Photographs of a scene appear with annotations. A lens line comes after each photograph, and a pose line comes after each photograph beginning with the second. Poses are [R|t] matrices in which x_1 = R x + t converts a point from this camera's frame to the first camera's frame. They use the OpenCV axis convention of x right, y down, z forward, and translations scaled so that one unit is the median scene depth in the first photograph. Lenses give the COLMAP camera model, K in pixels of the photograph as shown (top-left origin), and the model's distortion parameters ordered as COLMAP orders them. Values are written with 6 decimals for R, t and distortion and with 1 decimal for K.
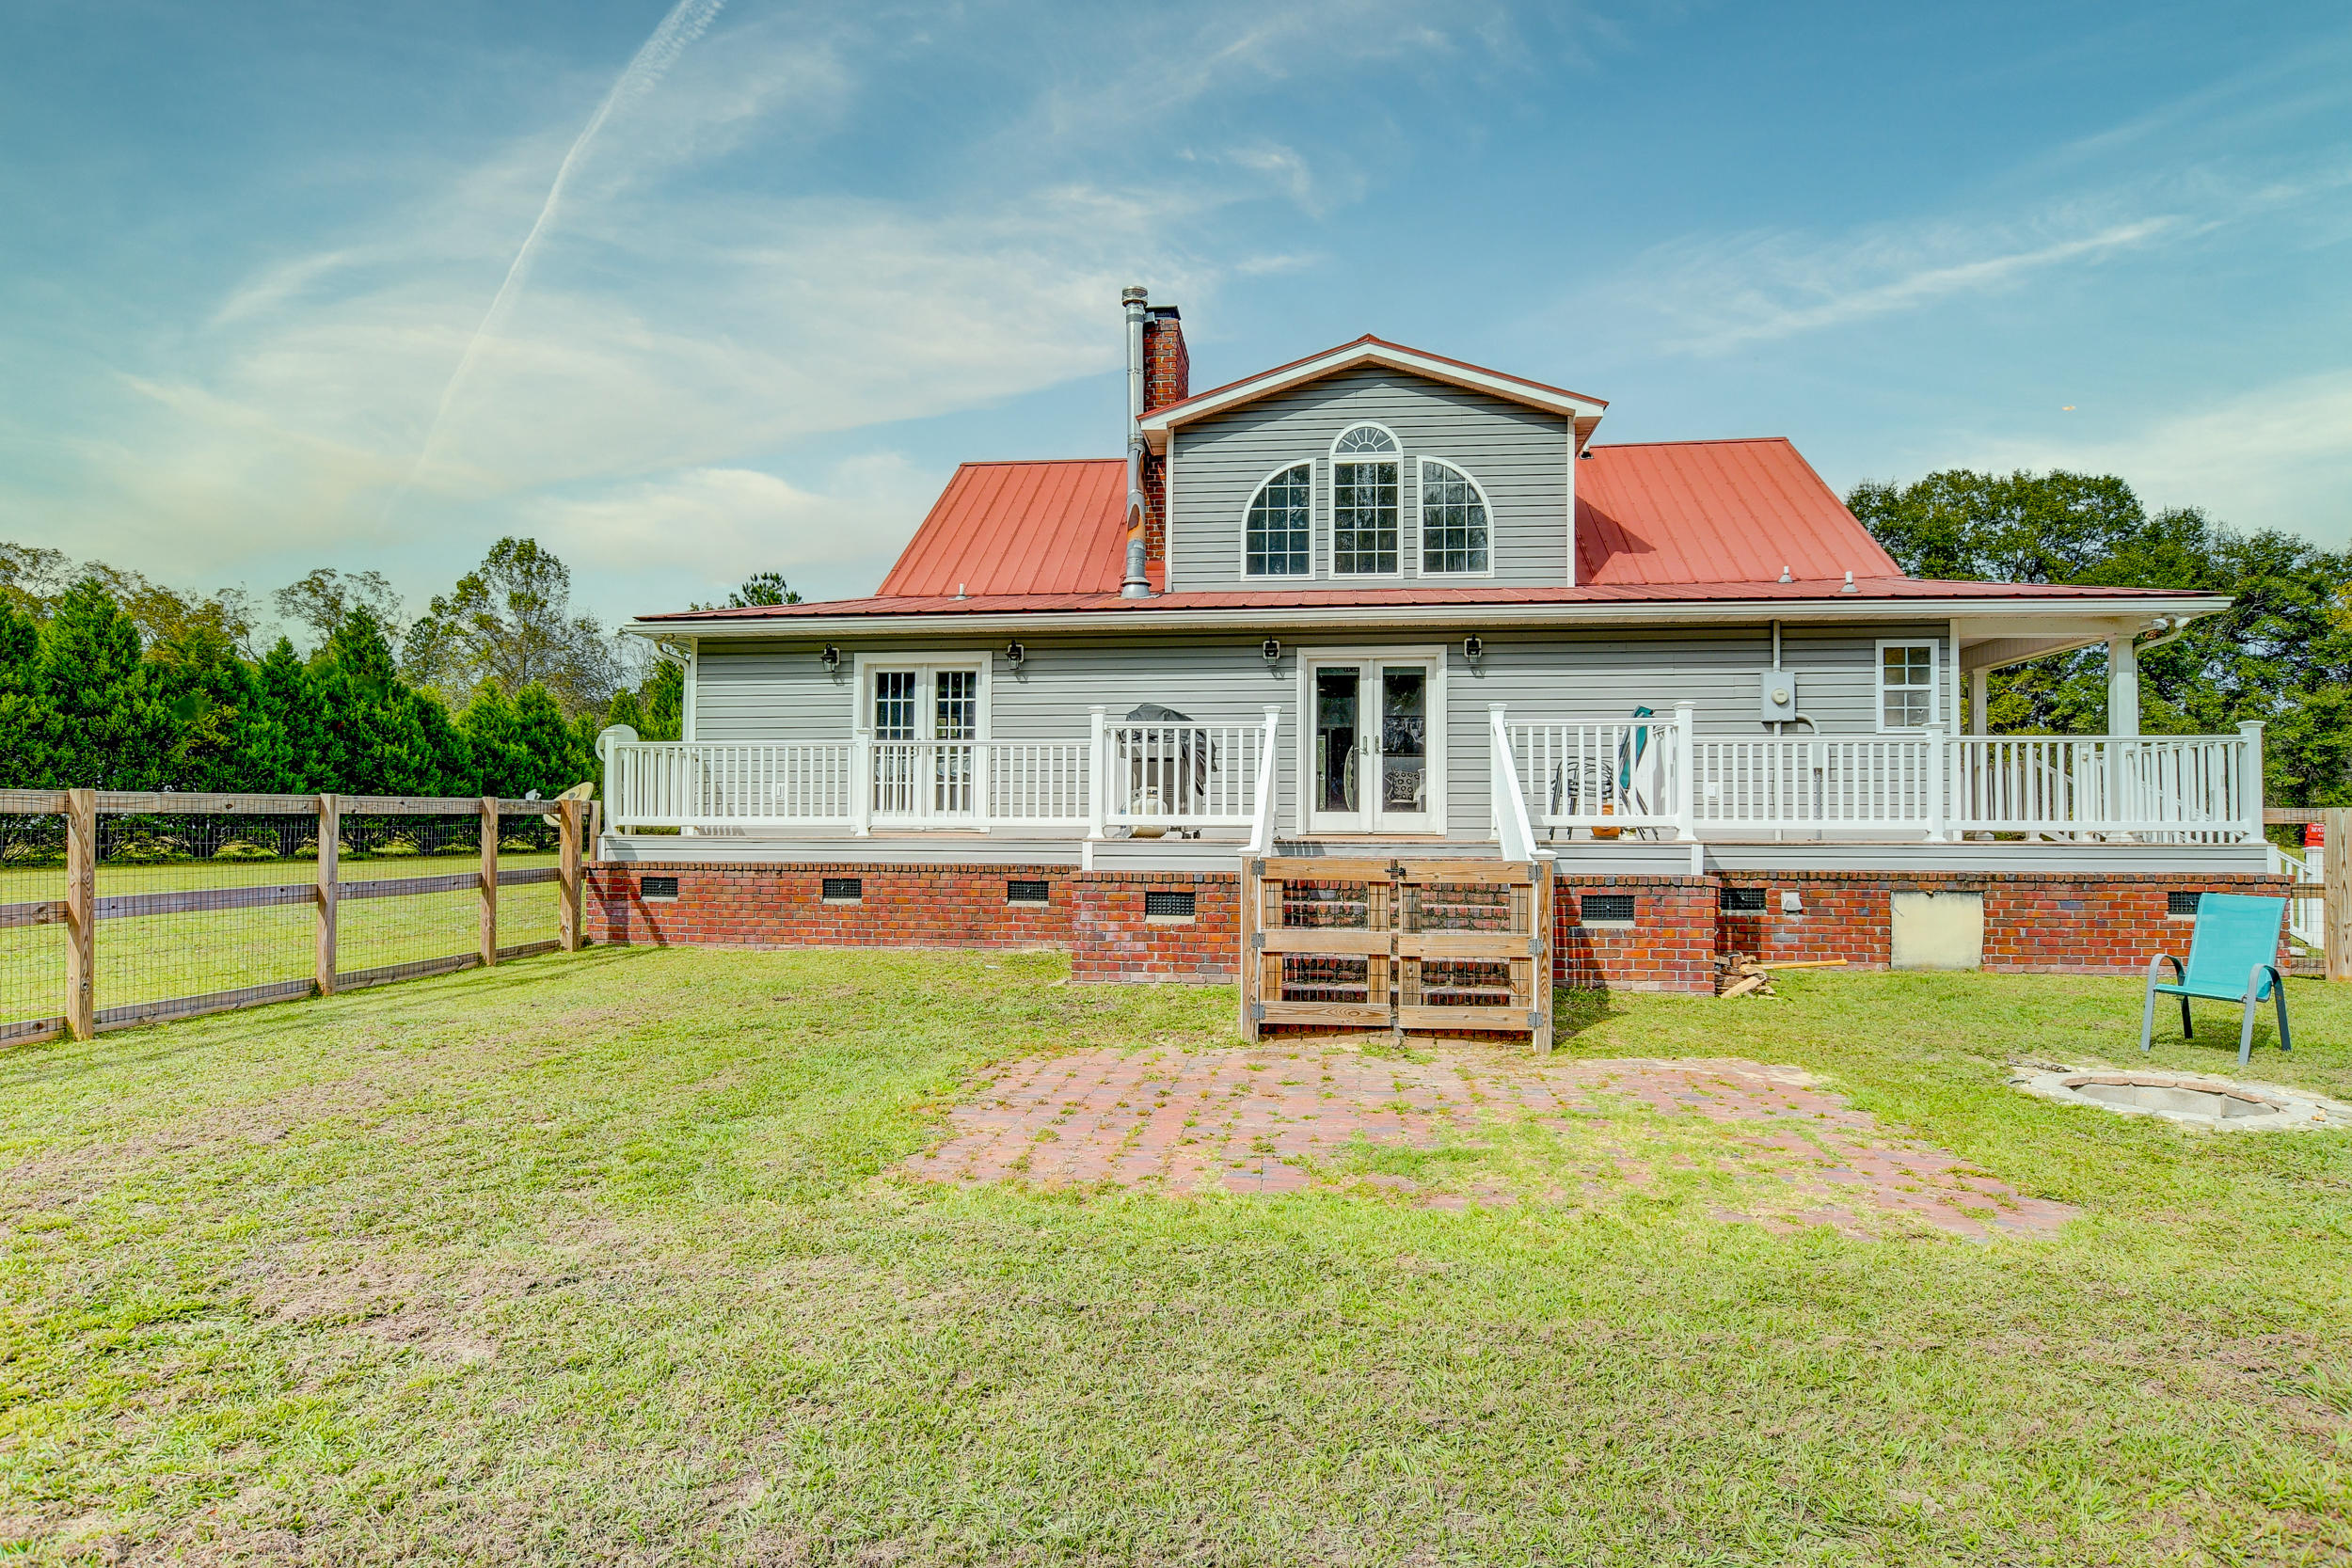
lens RADIAL K [[1239.8, 0, 1172.5], [0, 1239.8, 804.4], [0, 0, 1]] dist [-0.019554, 0.000451]
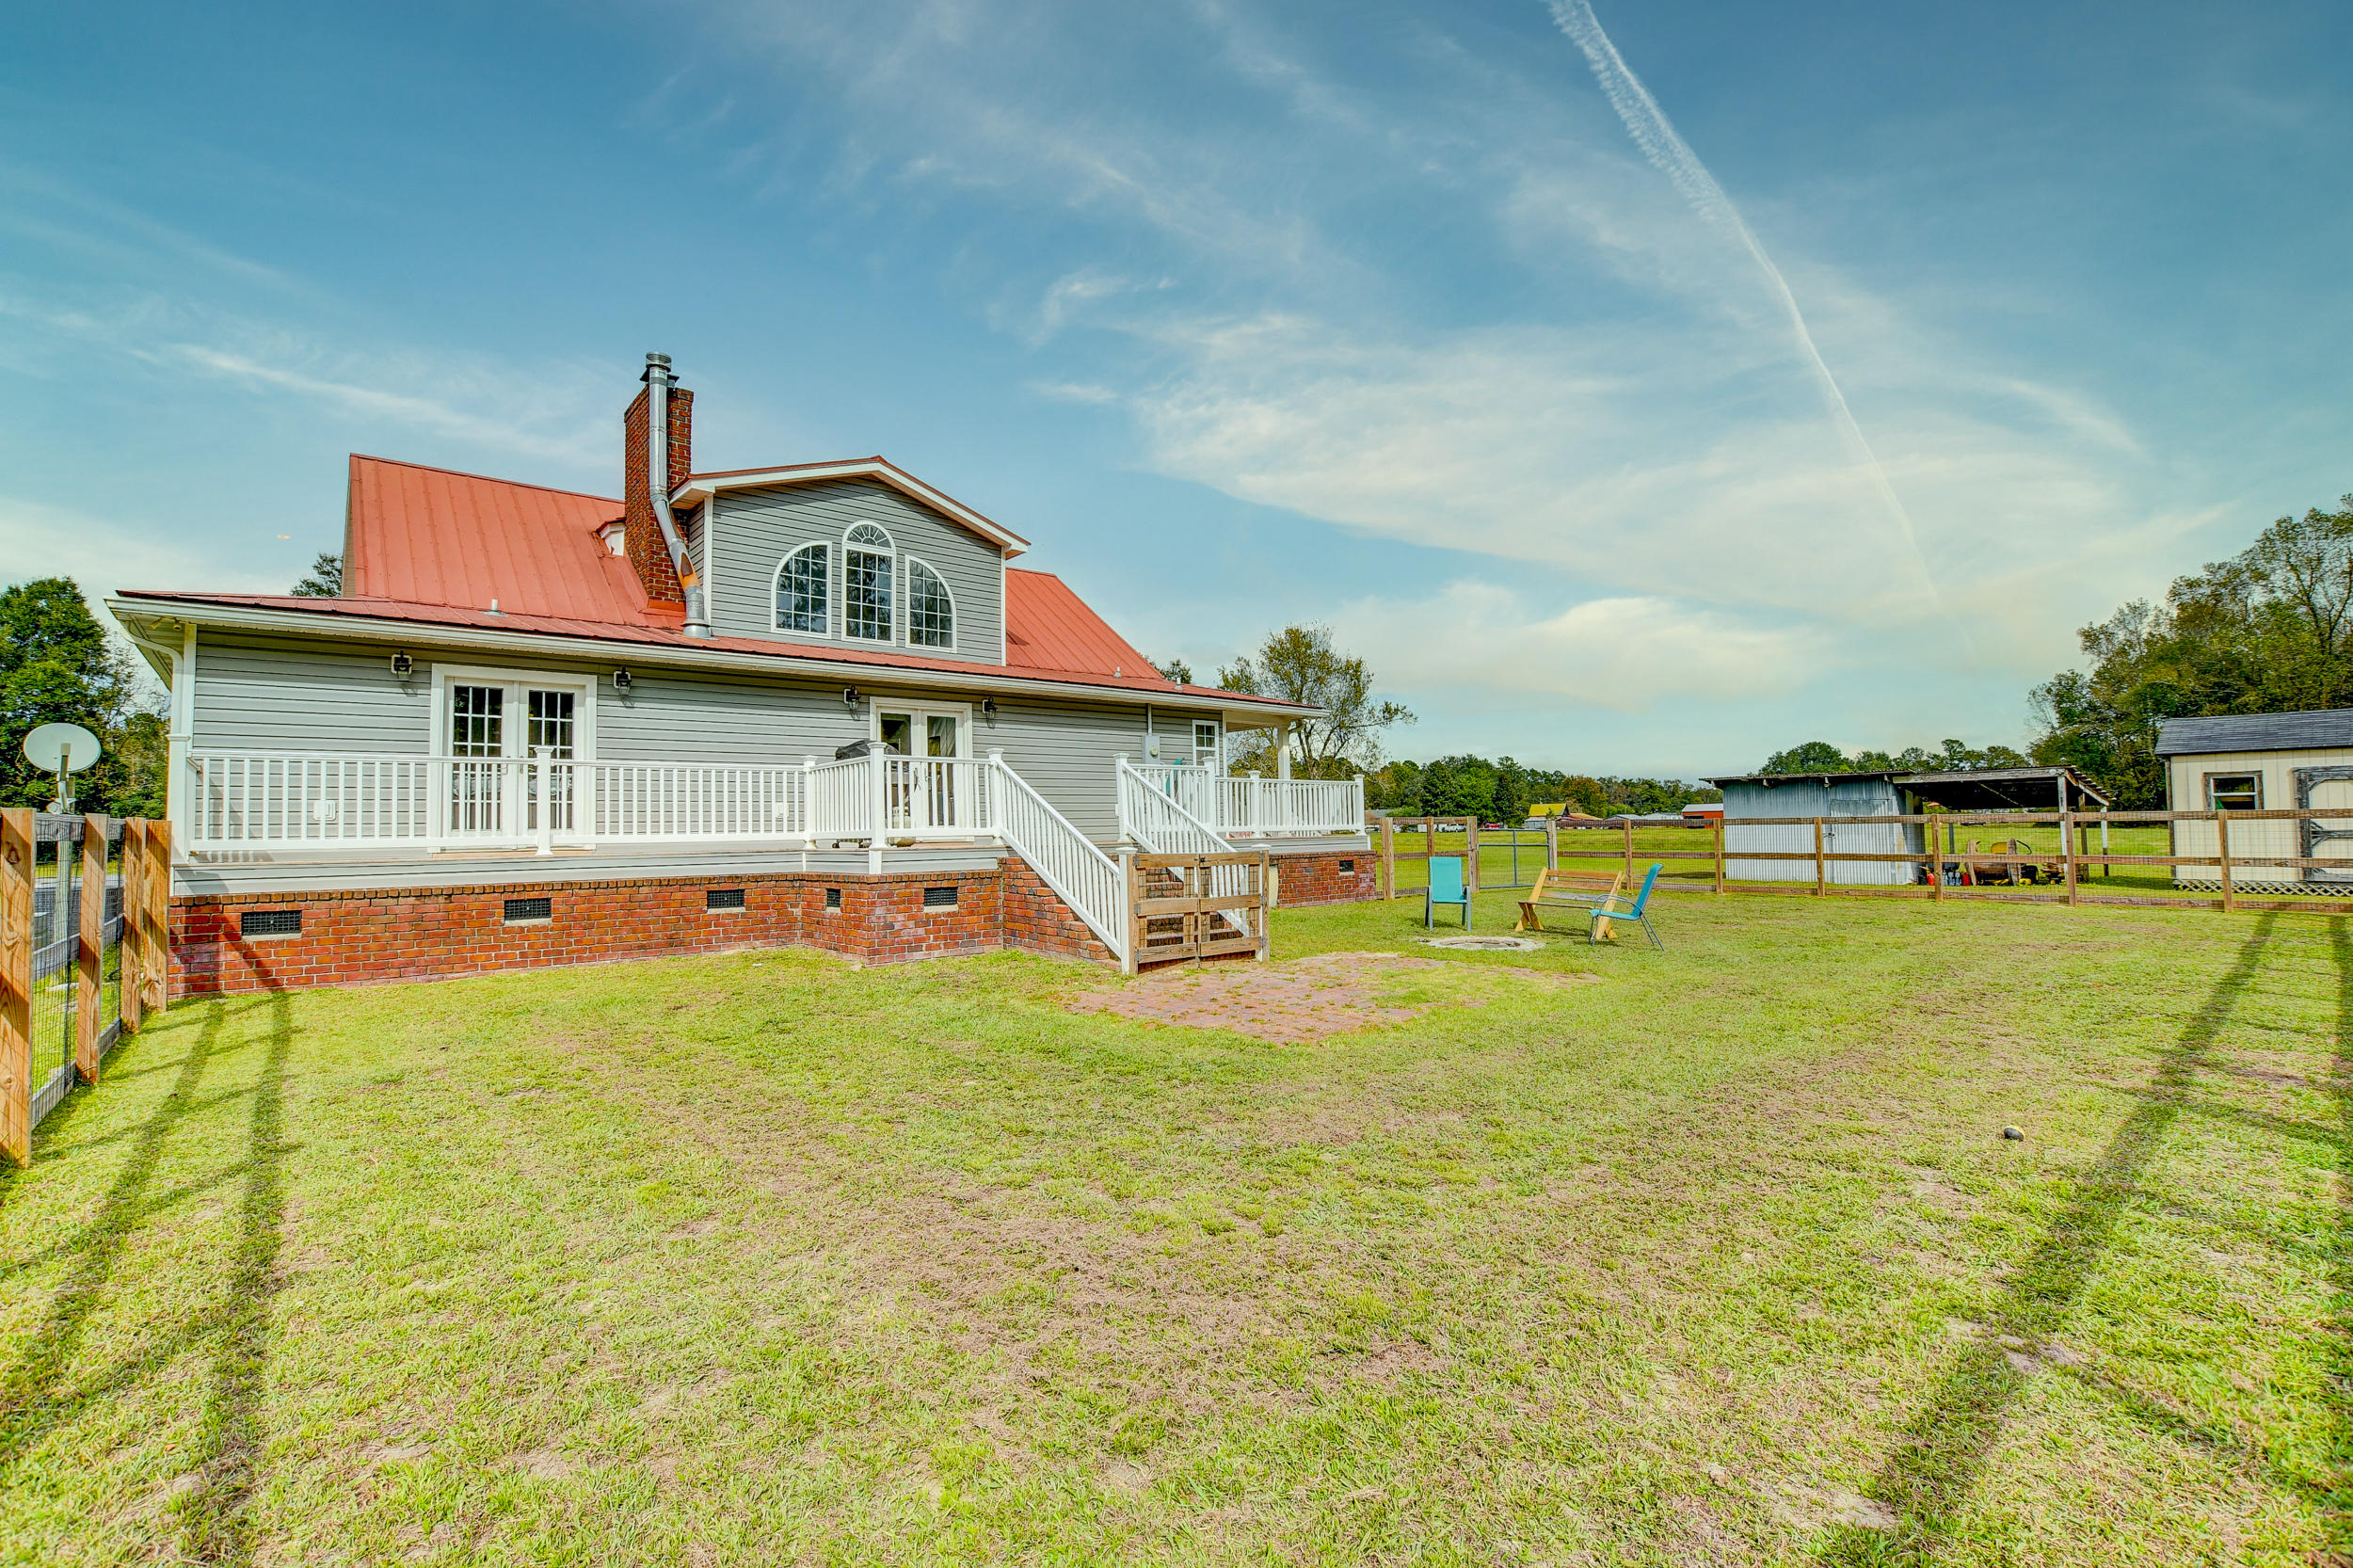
lens RADIAL K [[1041.1, 0, 1171.5], [0, 1041.1, 779.6], [0, 0, 1]] dist [-0.026148, 0.000534]
pose [[0.671203, 0.020267, 0.740997, -0.507427], [0.008712, 0.999341, -0.035225, -0.001379], [-0.741223, 0.030099, 0.670584, 0.066302]]
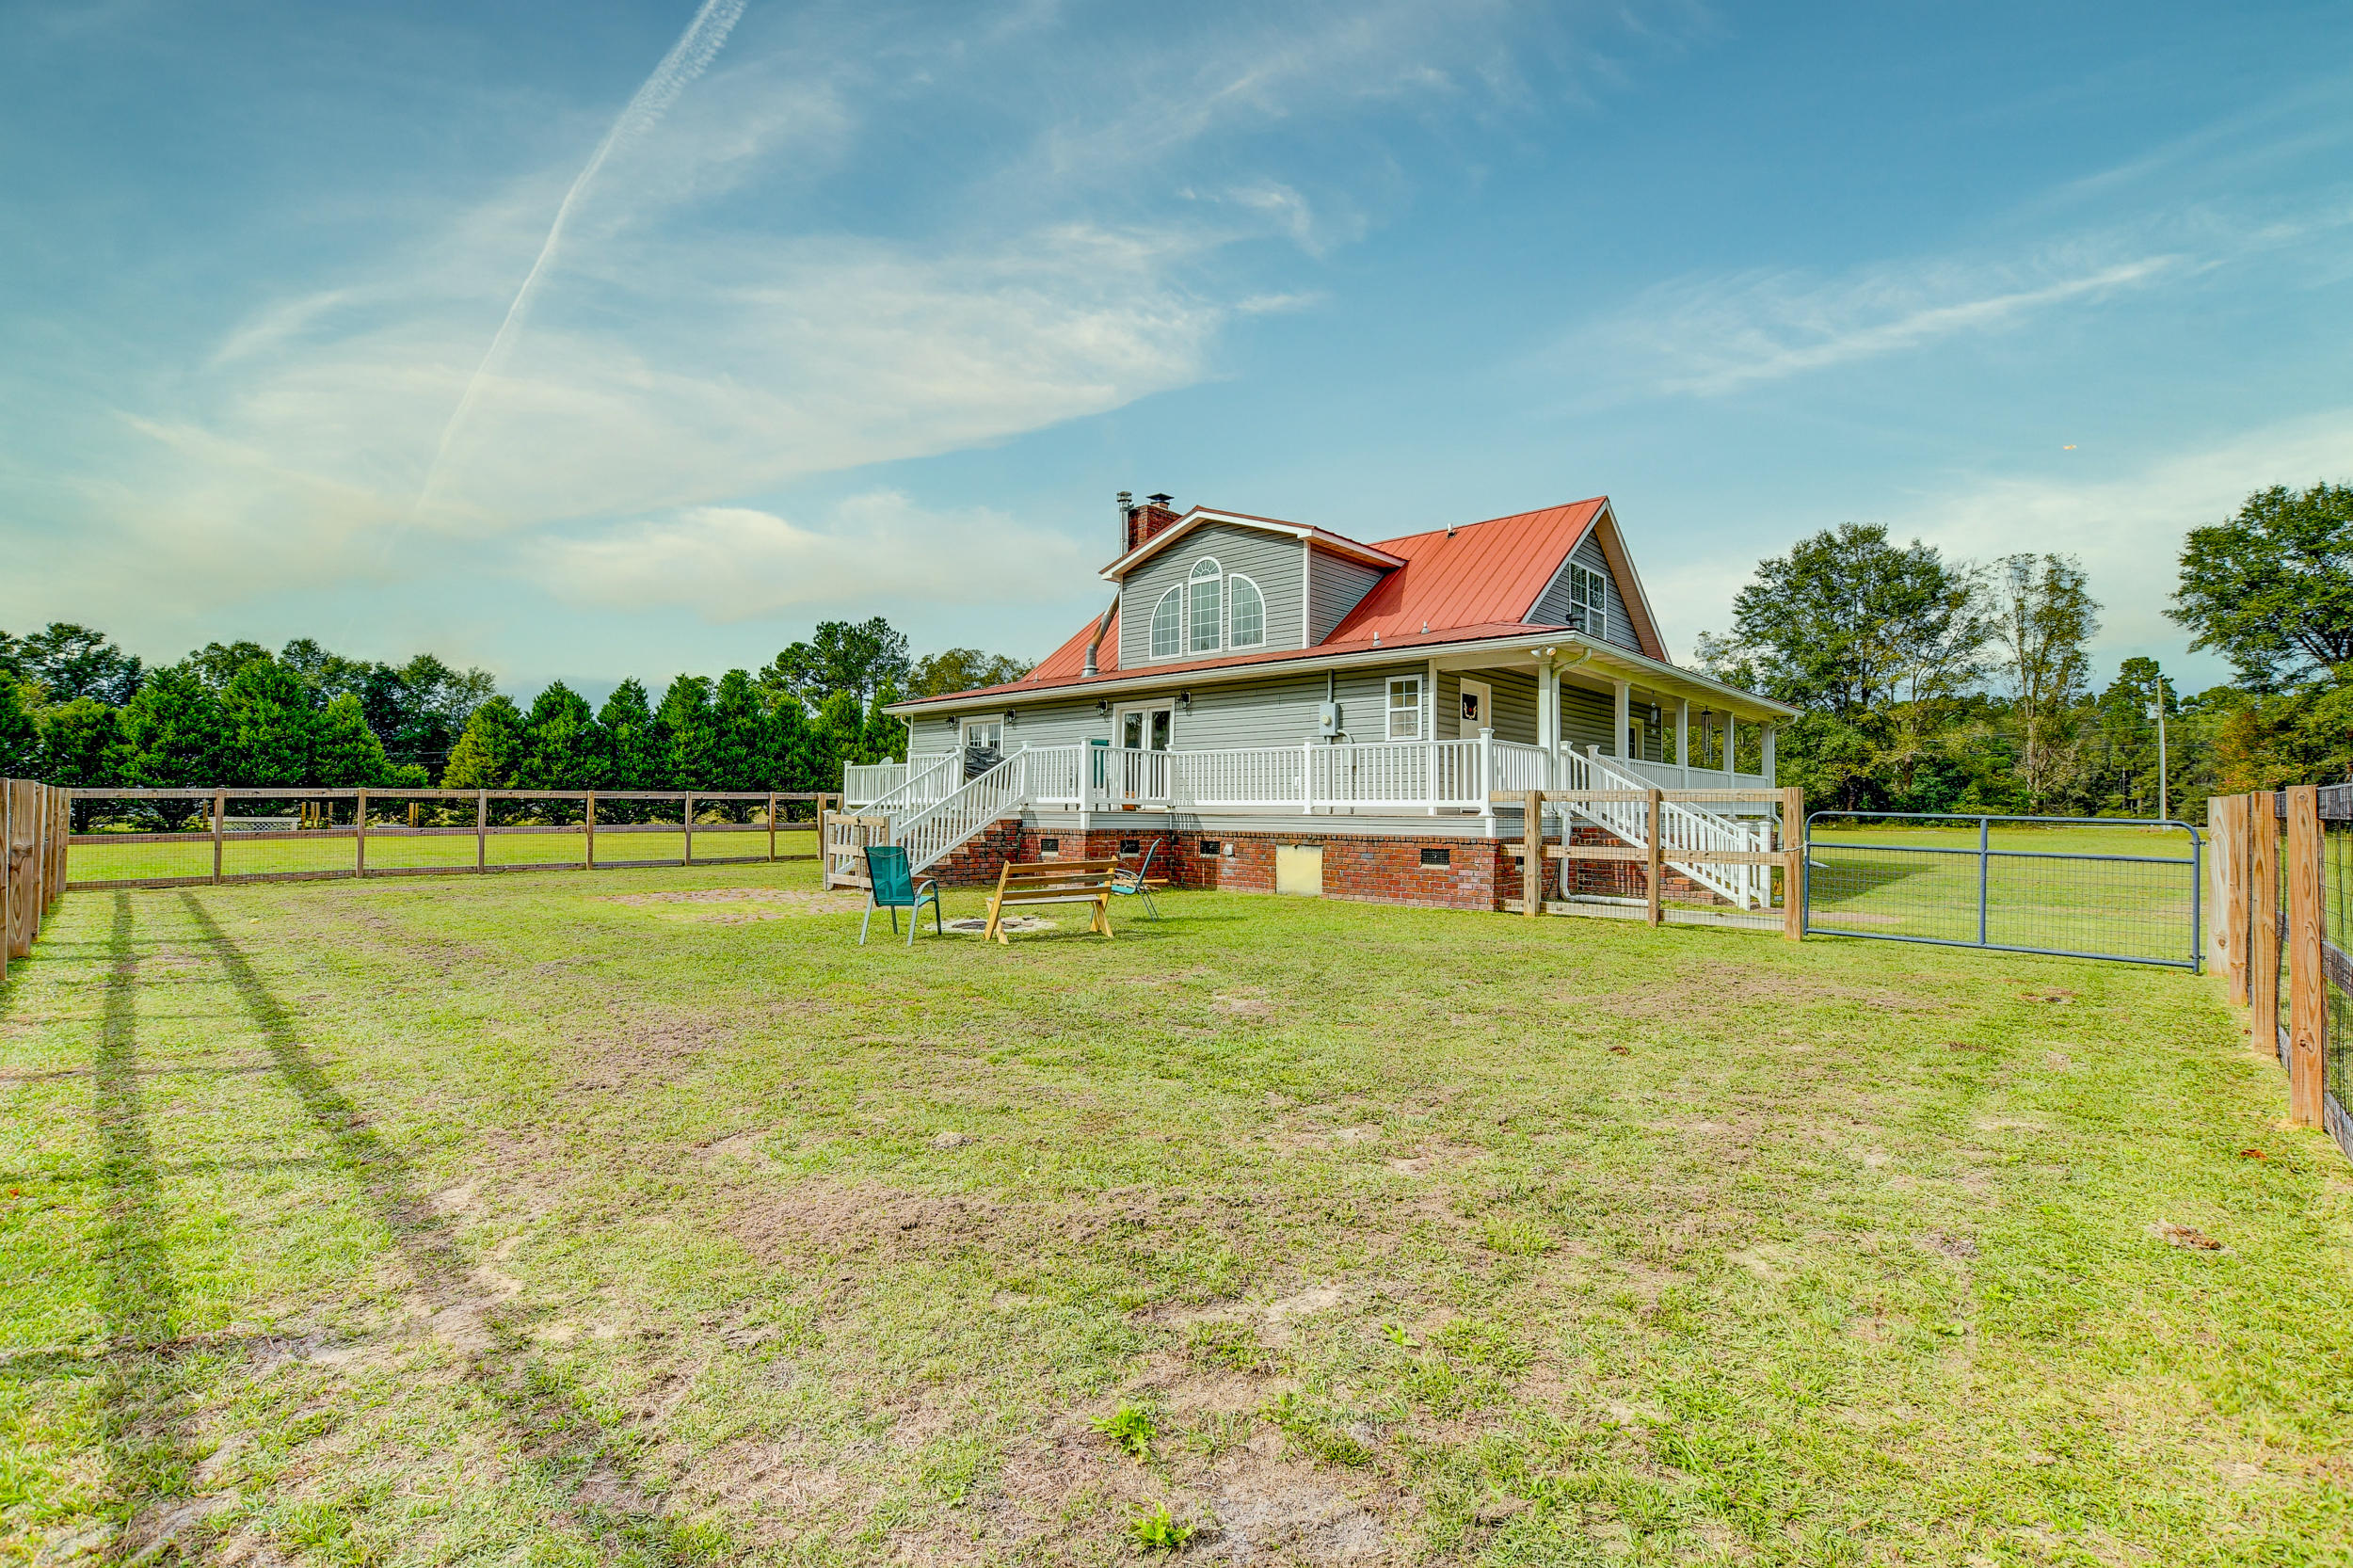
lens RADIAL K [[1013.3, 0, 1176.5], [0, 1013.3, 784.0], [0, 0, 1]] dist [-0.034526, -0.000090]
pose [[0.813076, -0.012382, -0.582026, 1.074331], [0.006983, 0.999909, -0.011517, 0.005407], [0.582115, 0.005300, 0.813089, -0.125578]]
